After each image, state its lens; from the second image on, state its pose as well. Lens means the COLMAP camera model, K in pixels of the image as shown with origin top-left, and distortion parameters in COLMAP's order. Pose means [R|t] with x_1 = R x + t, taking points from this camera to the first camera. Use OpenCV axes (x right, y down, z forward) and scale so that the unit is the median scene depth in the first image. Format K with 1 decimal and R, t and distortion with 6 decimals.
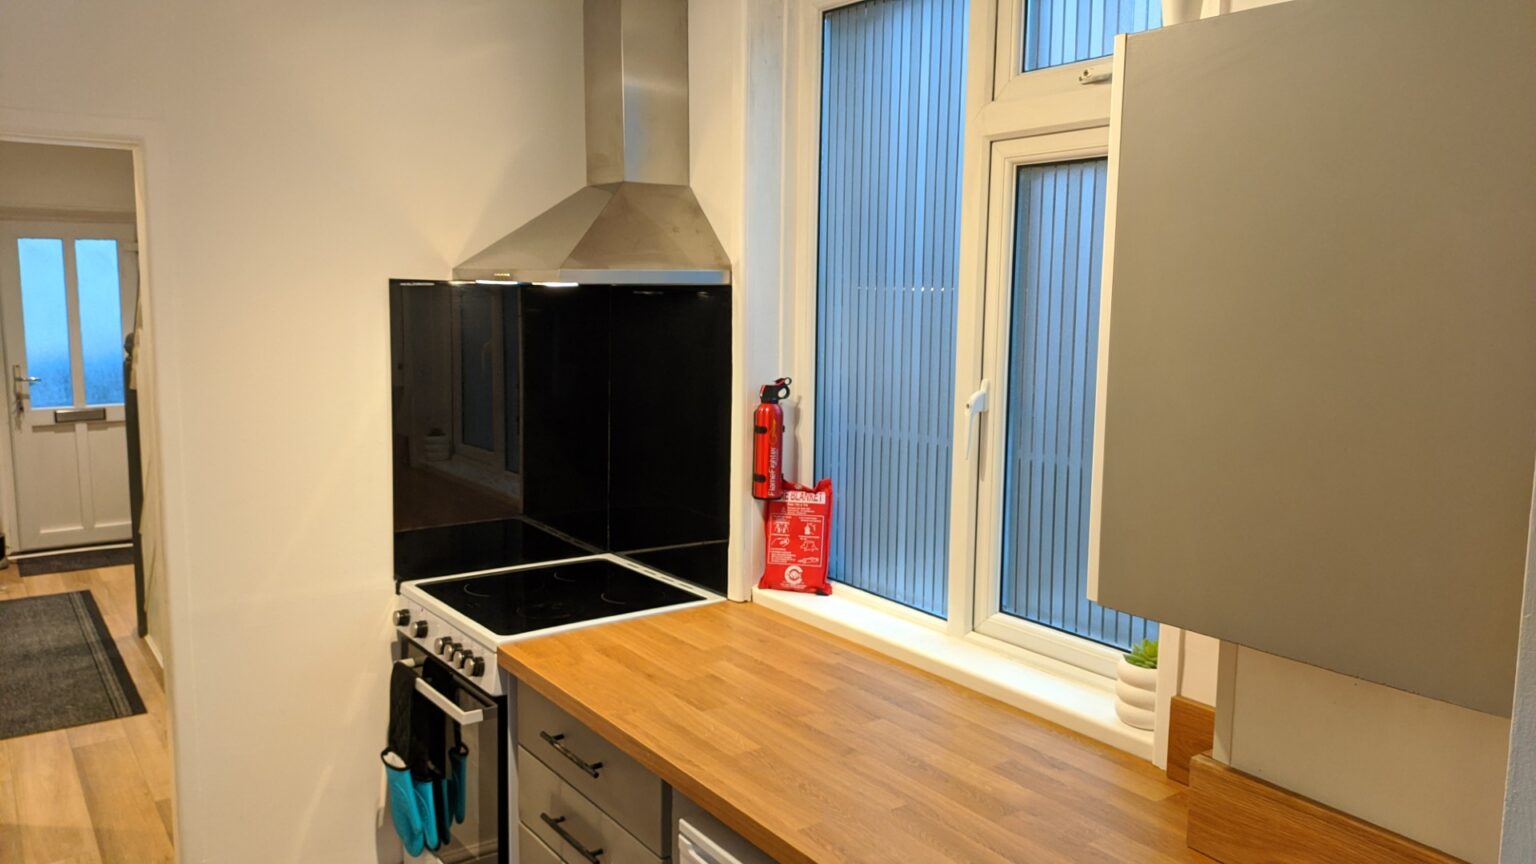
lens RADIAL K [[1112.0, 0, 768.0], [0, 1112.0, 432.0], [0, 0, 1]] dist [0.095923, -0.118997]
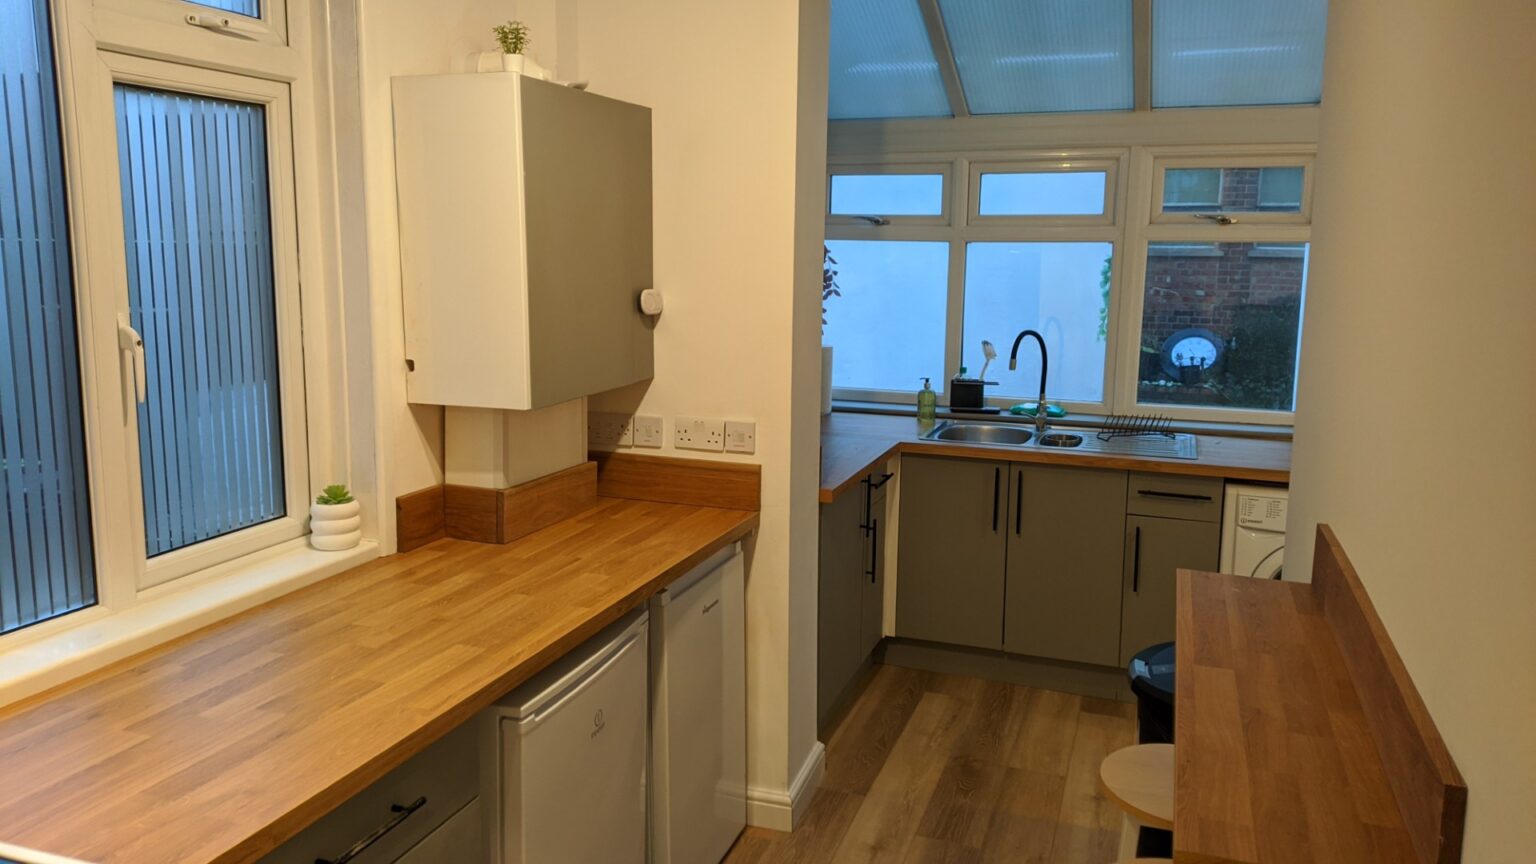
lens RADIAL K [[1112.0, 0, 768.0], [0, 1112.0, 432.0], [0, 0, 1]] dist [0.095923, -0.118997]
pose [[-0.567136, -0.161131, 0.807709, -0.982970], [0.078741, 0.965577, 0.247913, -0.160924], [-0.819851, 0.204200, -0.534926, 1.229416]]
